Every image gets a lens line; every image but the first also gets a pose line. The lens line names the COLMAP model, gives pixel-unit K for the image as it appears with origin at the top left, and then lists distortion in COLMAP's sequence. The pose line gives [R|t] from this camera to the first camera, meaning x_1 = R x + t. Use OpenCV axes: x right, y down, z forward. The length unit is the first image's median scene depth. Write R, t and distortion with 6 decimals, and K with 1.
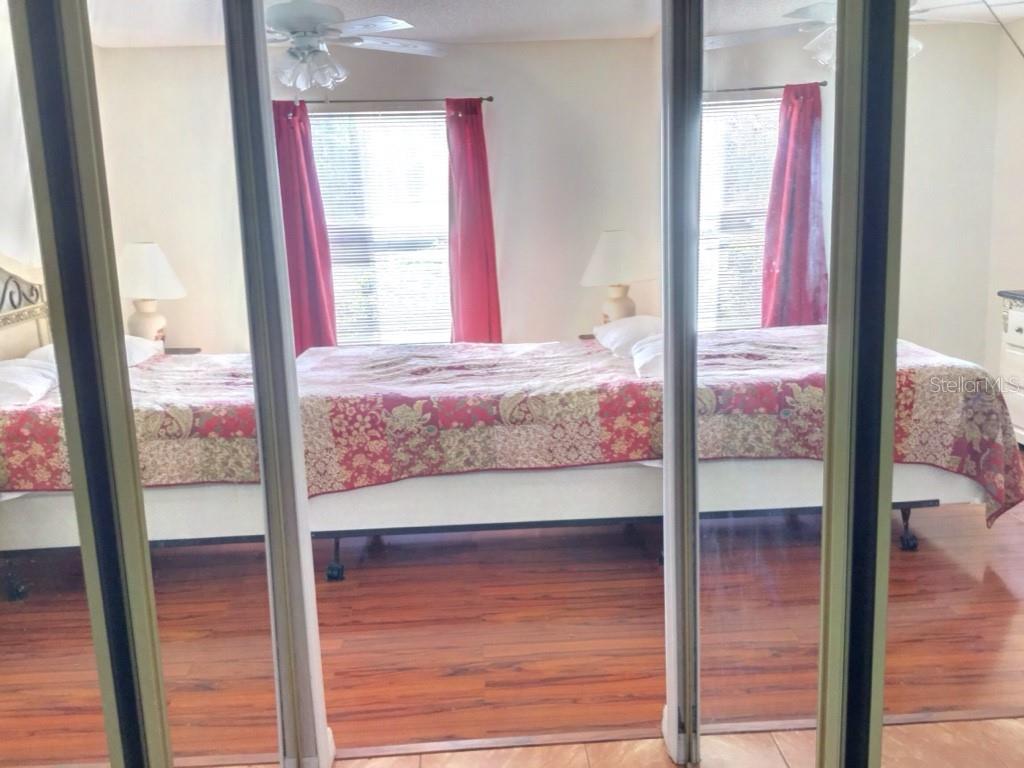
lens RADIAL K [[912.6, 0, 515.0], [0, 912.6, 388.6], [0, 0, 1]] dist [0.079705, -0.157749]
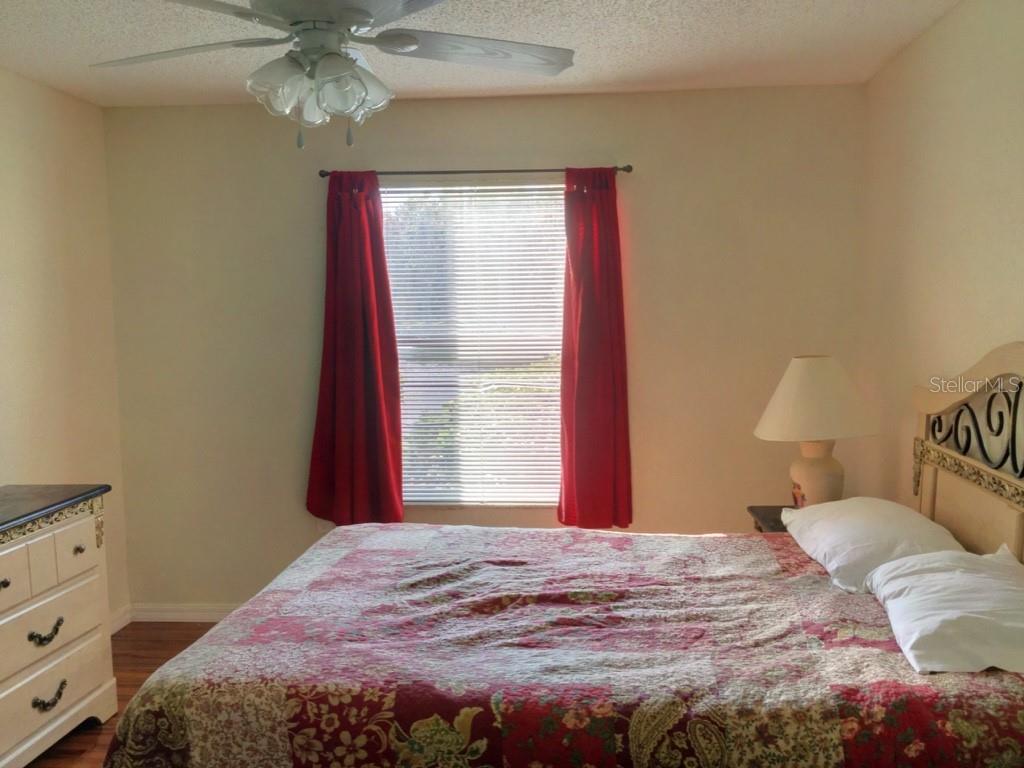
lens RADIAL K [[912.6, 0, 521.3], [0, 912.6, 385.2], [0, 0, 1]] dist [0.079705, -0.157749]
pose [[0.990711, 0.031167, -0.132362, -0.014919], [-0.045671, 0.993102, -0.107995, -0.107603], [0.128083, 0.113037, 0.985301, 0.492088]]
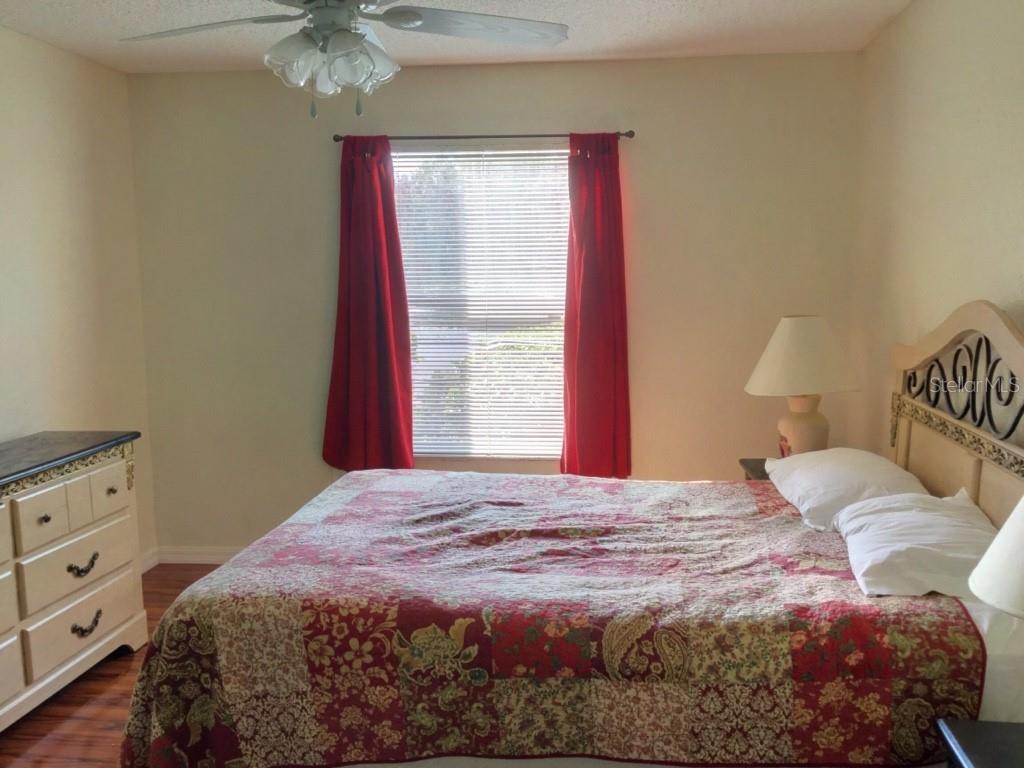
lens RADIAL K [[912.6, 0, 521.1], [0, 912.6, 385.0], [0, 0, 1]] dist [0.079705, -0.157749]
pose [[0.987736, 0.043280, -0.150017, 0.010296], [-0.054089, 0.996168, -0.068736, -0.093125], [0.146467, 0.076007, 0.986291, 0.437792]]
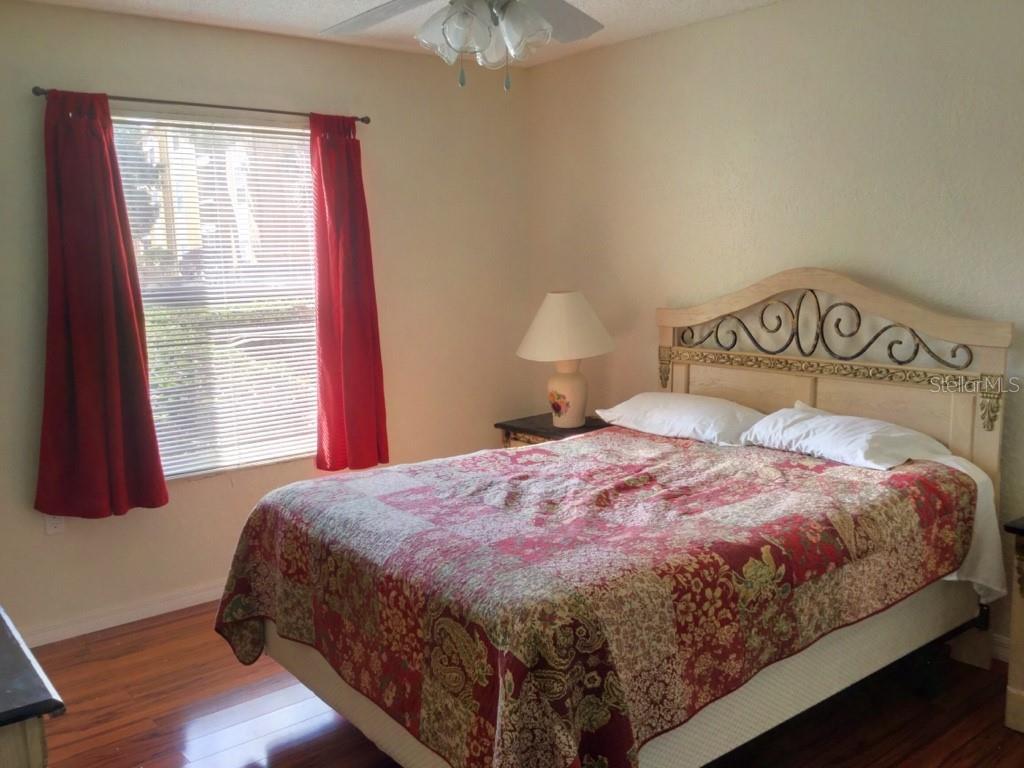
lens RADIAL K [[912.6, 0, 508.3], [0, 912.6, 393.4], [0, 0, 1]] dist [0.079705, -0.157749]
pose [[0.816080, -0.077696, 0.572693, -0.610451], [0.116444, 0.992705, -0.031254, -0.095121], [-0.566087, 0.092192, 0.819174, 0.559586]]
